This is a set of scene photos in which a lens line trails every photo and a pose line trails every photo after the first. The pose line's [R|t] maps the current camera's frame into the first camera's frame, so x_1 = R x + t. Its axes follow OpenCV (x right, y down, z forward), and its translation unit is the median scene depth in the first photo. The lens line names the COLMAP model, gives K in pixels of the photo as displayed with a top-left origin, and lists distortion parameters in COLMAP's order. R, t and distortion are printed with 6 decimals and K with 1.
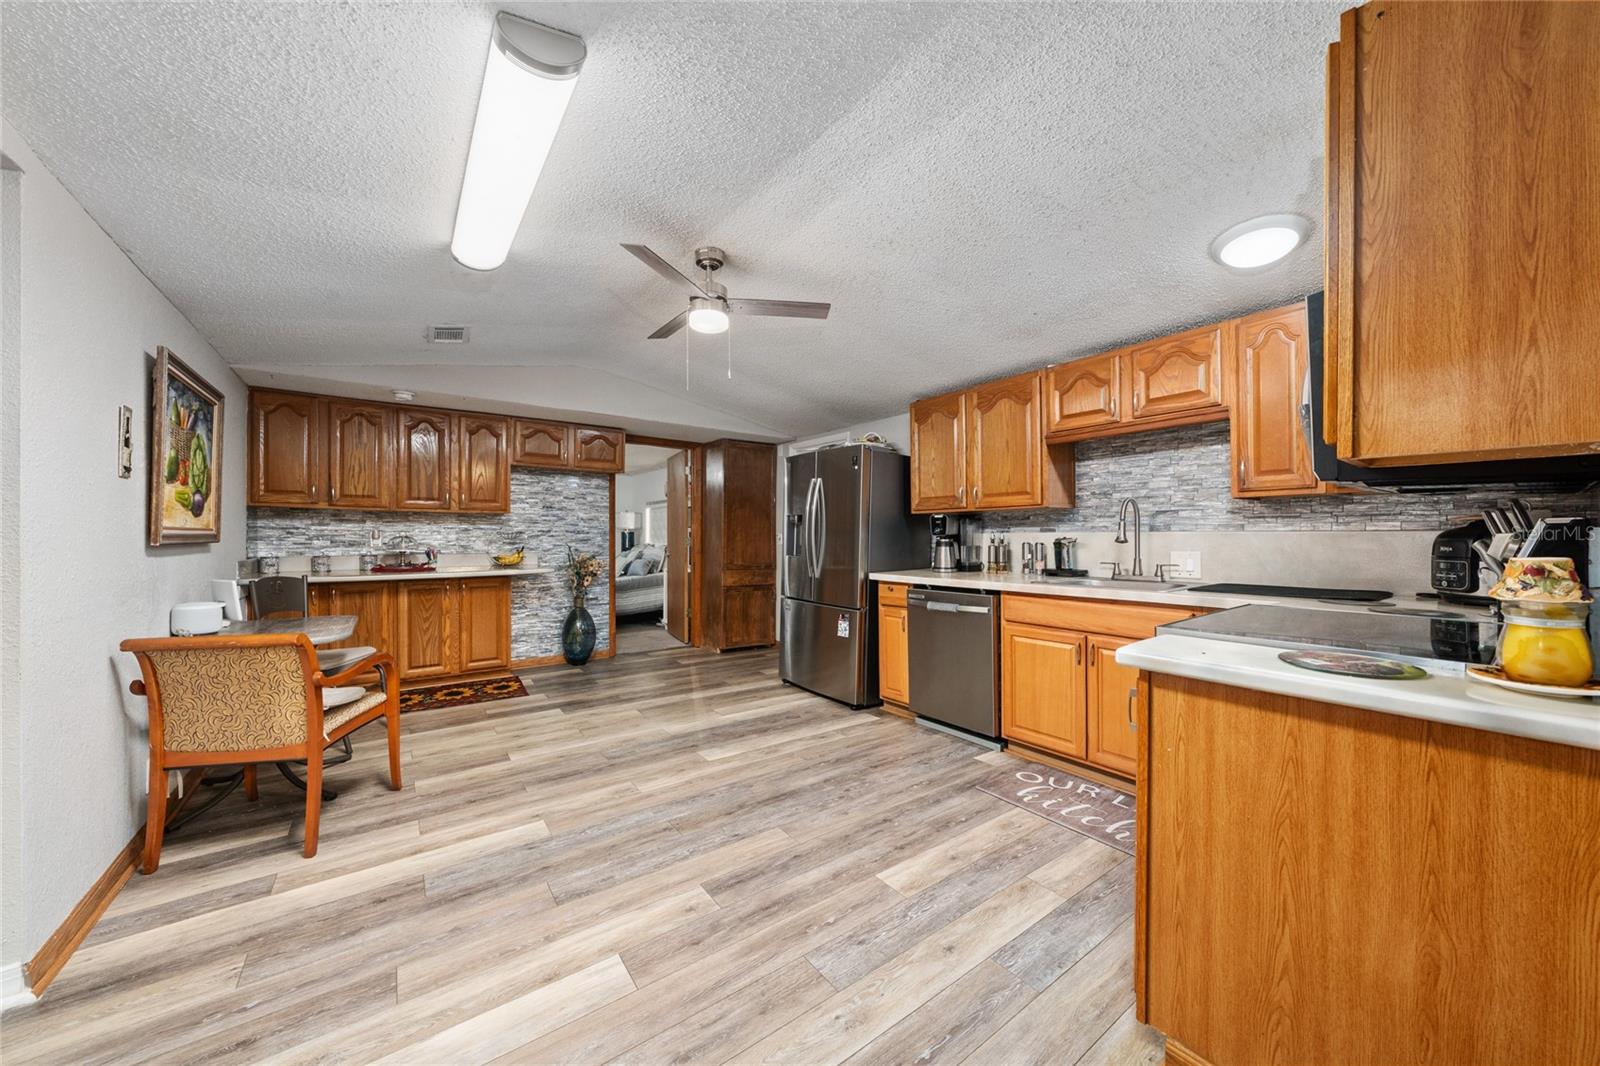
lens RADIAL K [[568.3, 0, 801.4], [0, 568.3, 533.7], [0, 0, 1]] dist [0.003393, 0.000215]
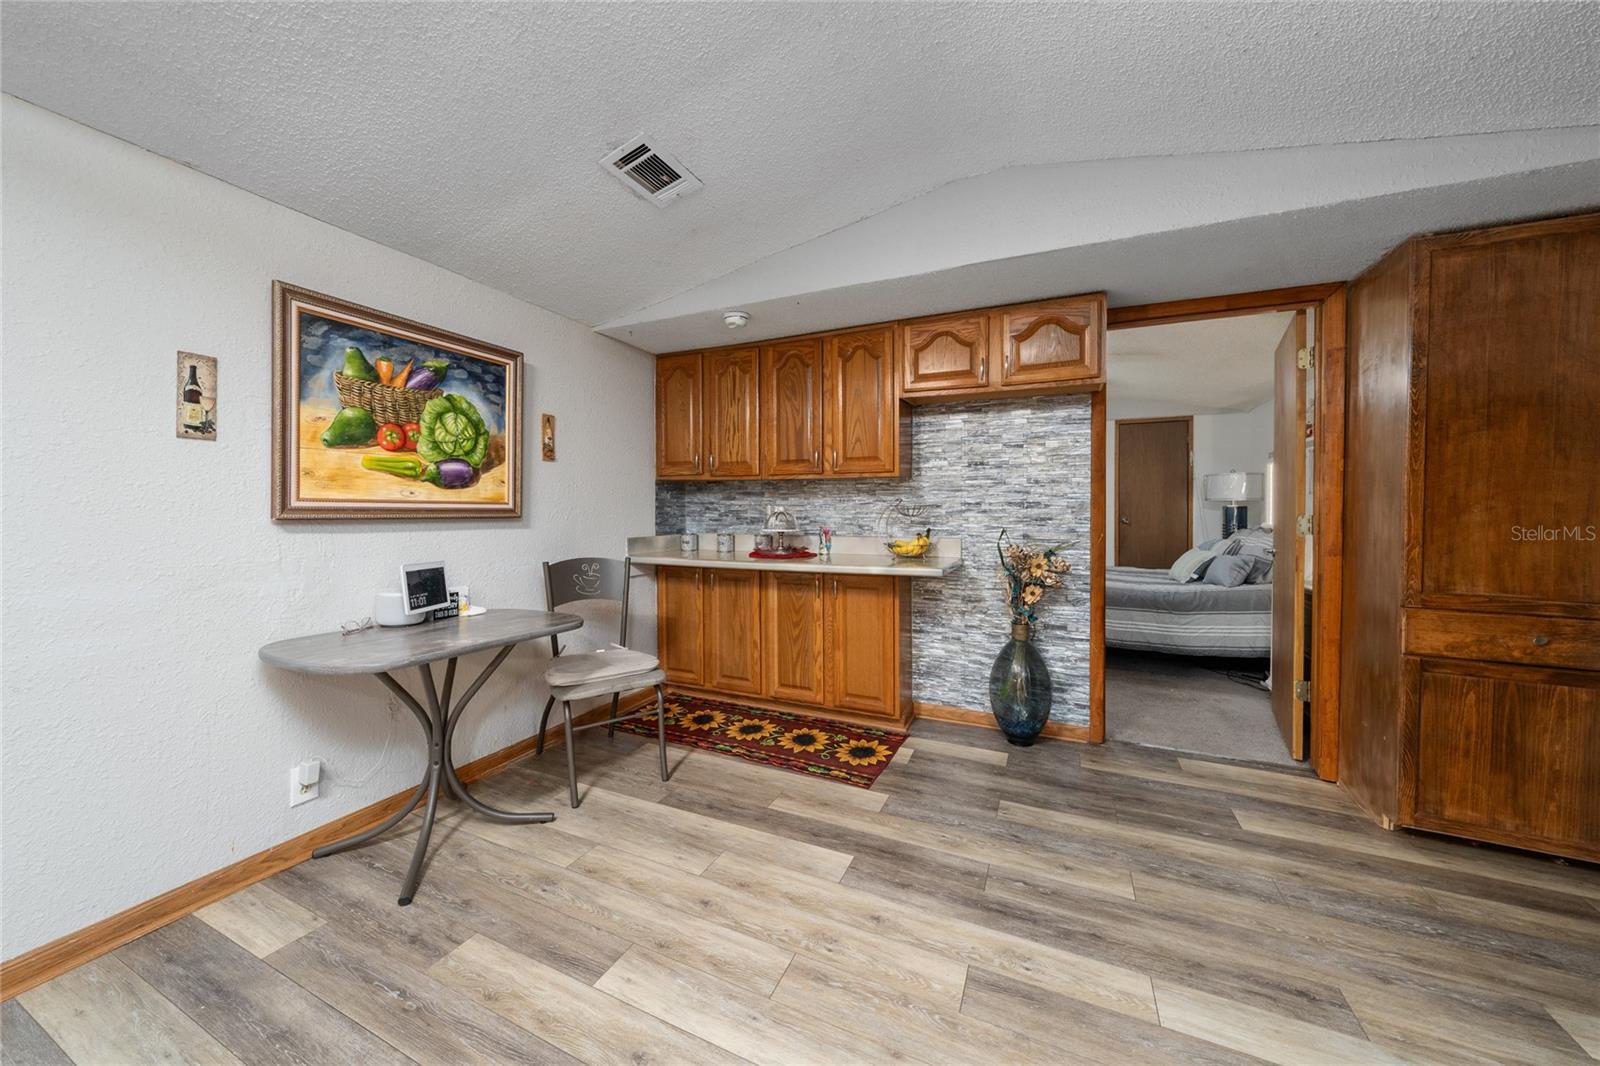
lens RADIAL K [[568.3, 0, 799.9], [0, 568.3, 517.9], [0, 0, 1]] dist [0.003393, 0.000215]
pose [[0.487244, 0.007504, -0.873234, -0.011481], [0.002251, 0.999949, 0.009848, 0.004324], [0.873263, -0.006764, 0.487202, 0.559168]]
